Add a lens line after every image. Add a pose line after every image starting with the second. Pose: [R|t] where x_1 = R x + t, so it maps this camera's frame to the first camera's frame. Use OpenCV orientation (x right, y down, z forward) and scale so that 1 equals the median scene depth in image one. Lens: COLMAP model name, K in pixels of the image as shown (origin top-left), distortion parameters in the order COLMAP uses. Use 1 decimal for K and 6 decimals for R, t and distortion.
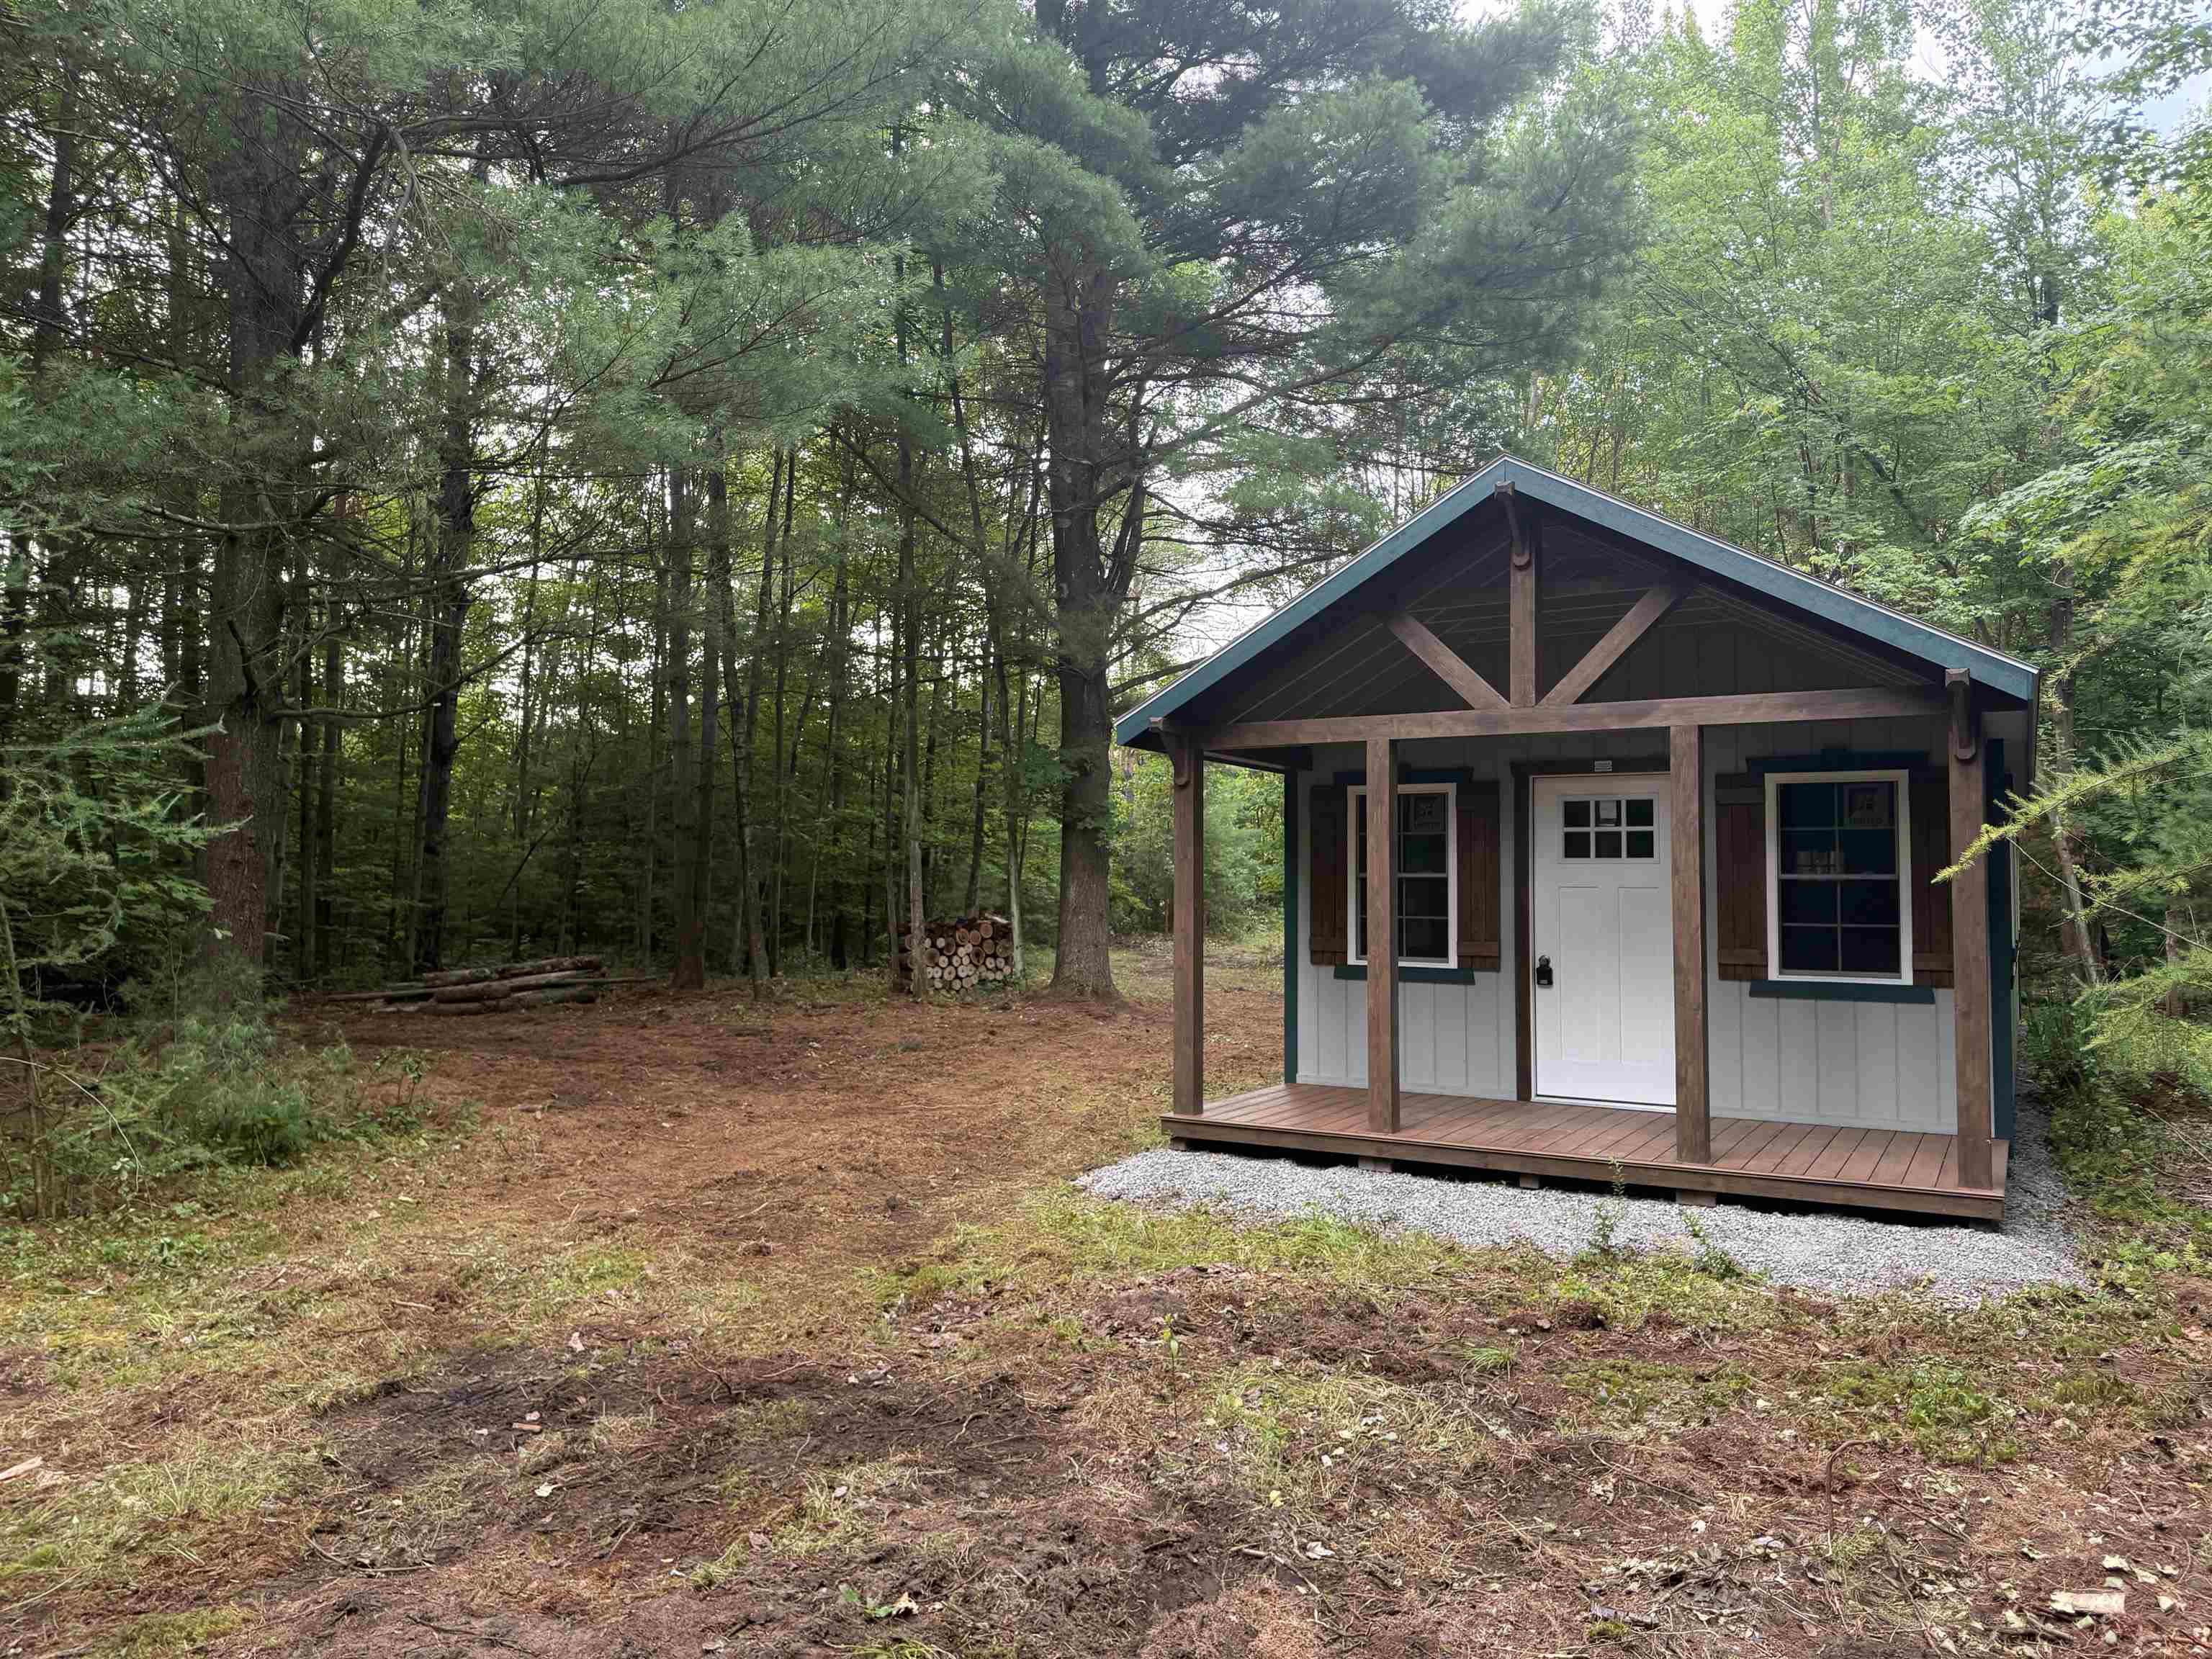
lens RADIAL K [[1513.7, 0, 1106.0], [0, 1513.7, 829.5], [0, 0, 1]] dist [0.044785, -0.026802]
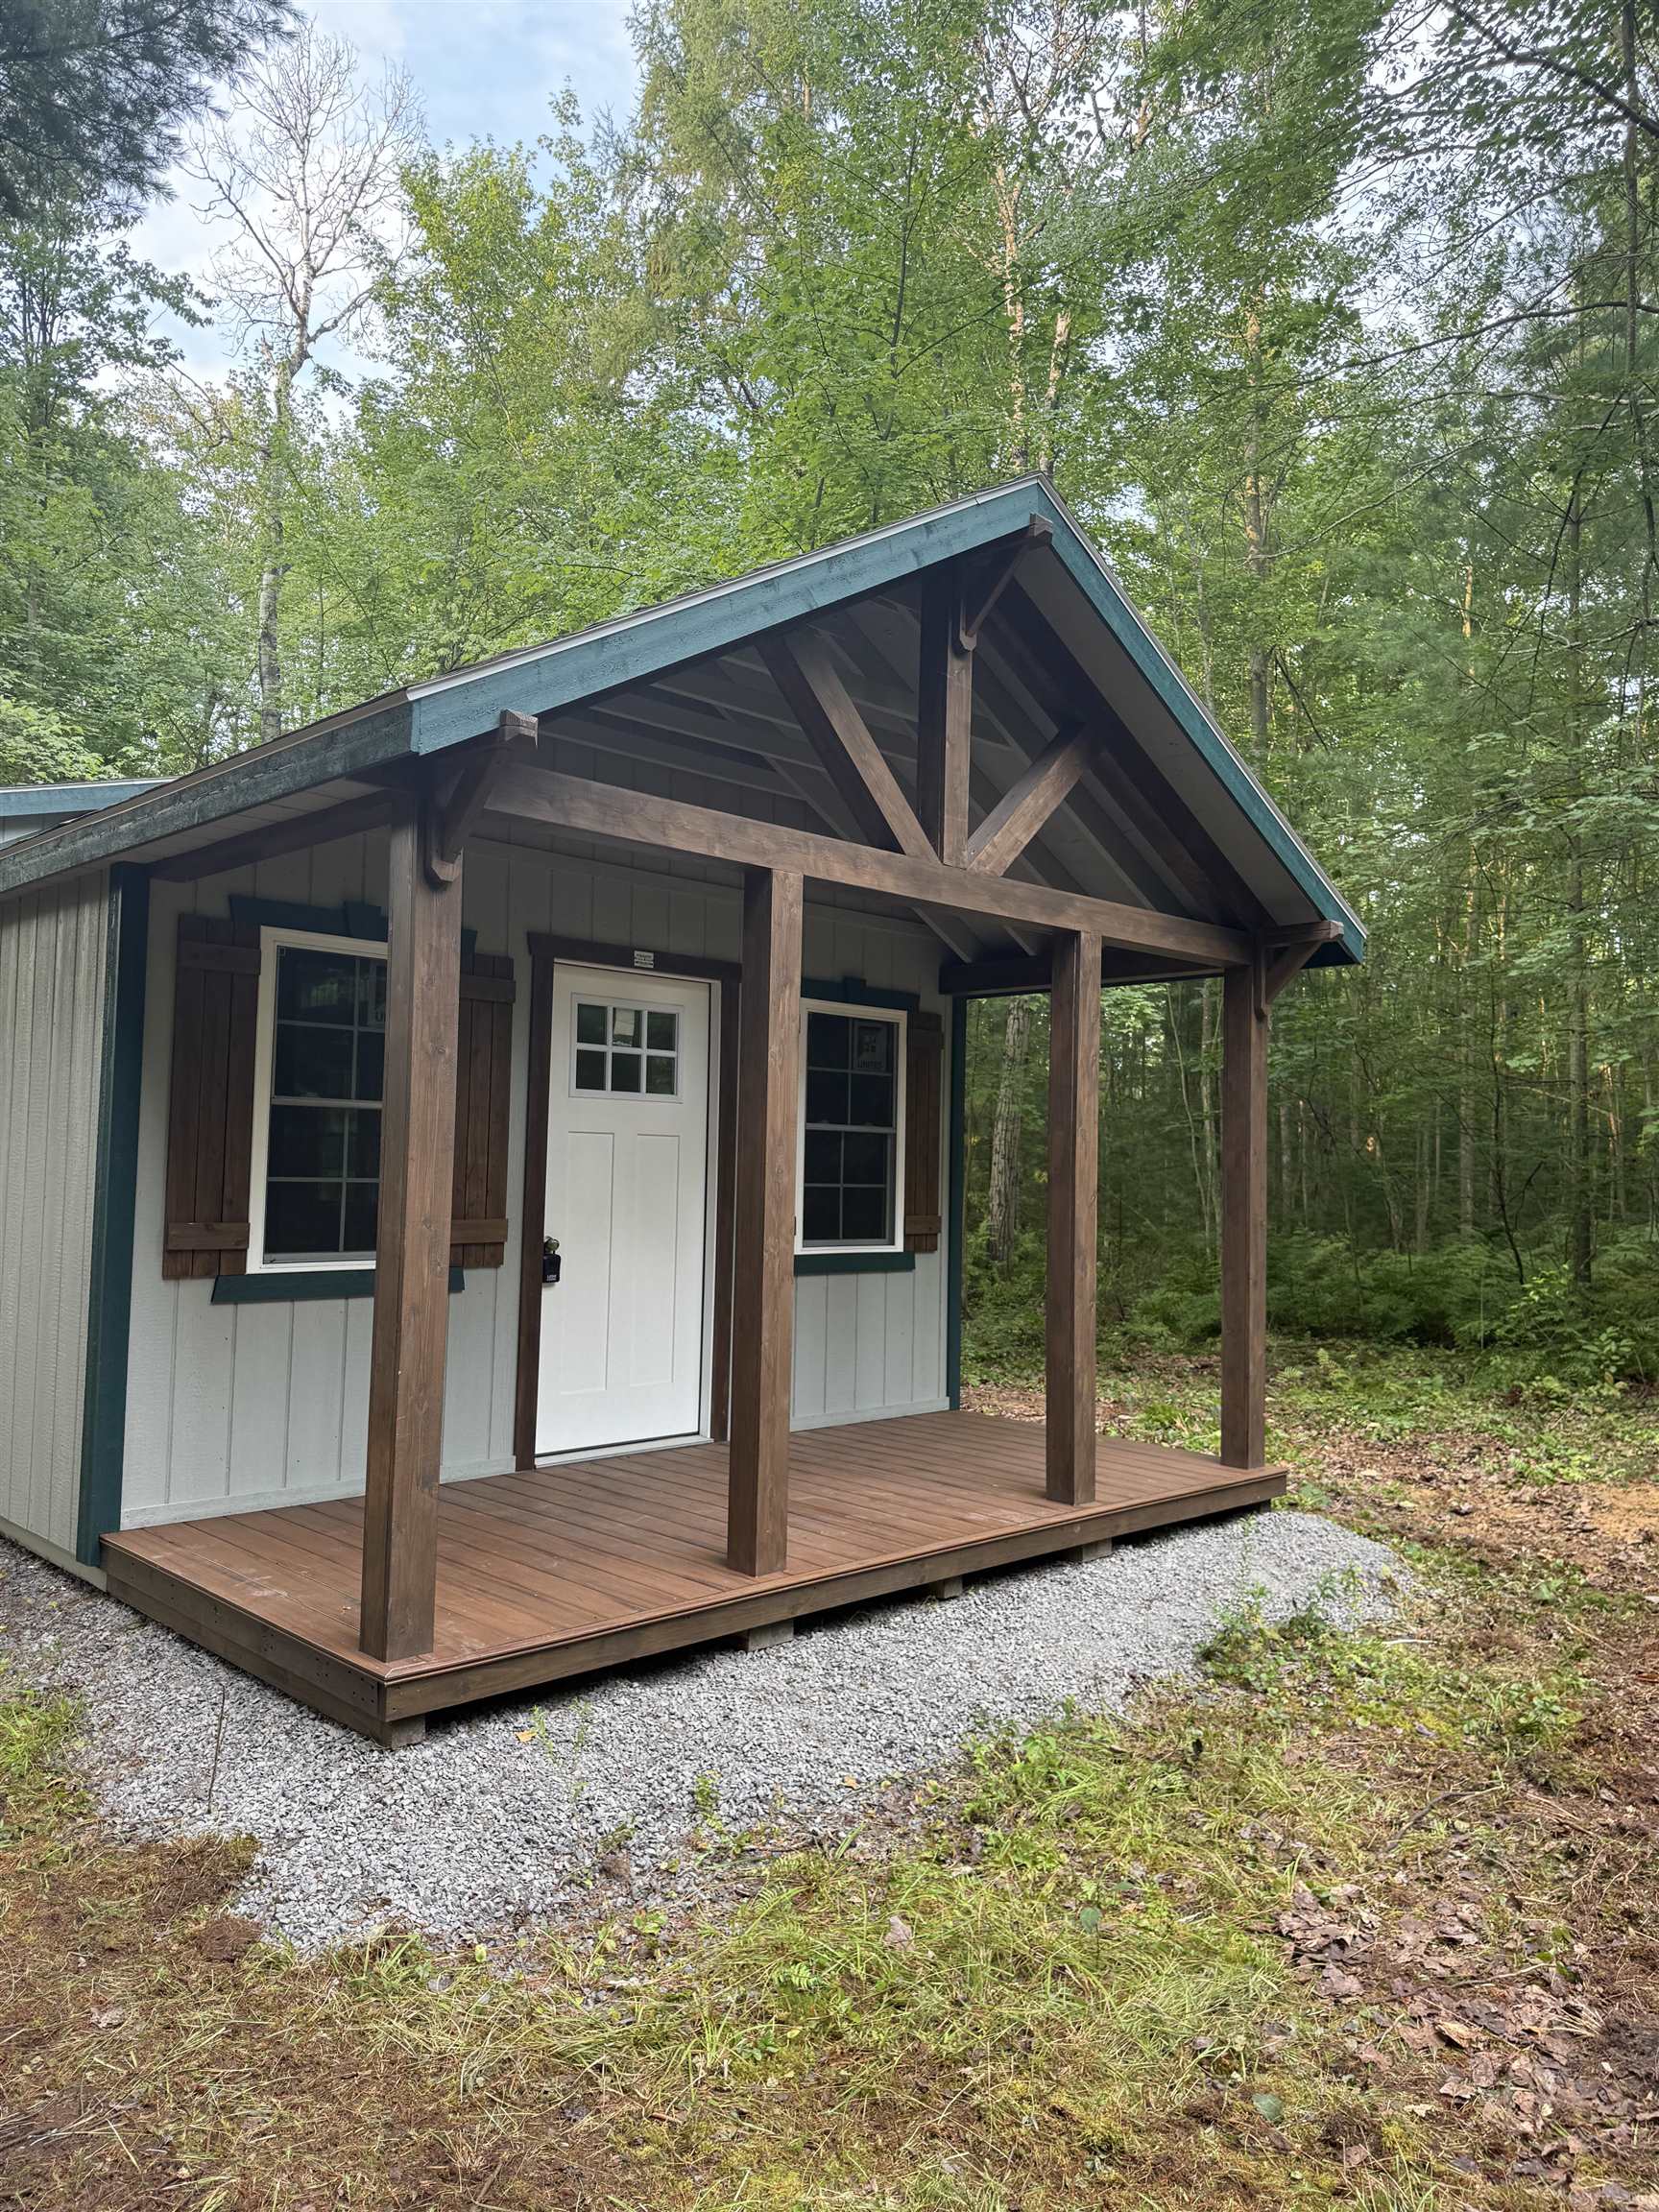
lens RADIAL K [[1513.7, 0, 829.5], [0, 1513.7, 1106.0], [0, 0, 1]] dist [0.044785, -0.026802]
pose [[0.274838, 0.033414, 0.960910, -0.308037], [-0.060589, 0.998012, -0.017375, 0.031516], [-0.959580, -0.053445, 0.276316, 0.723621]]
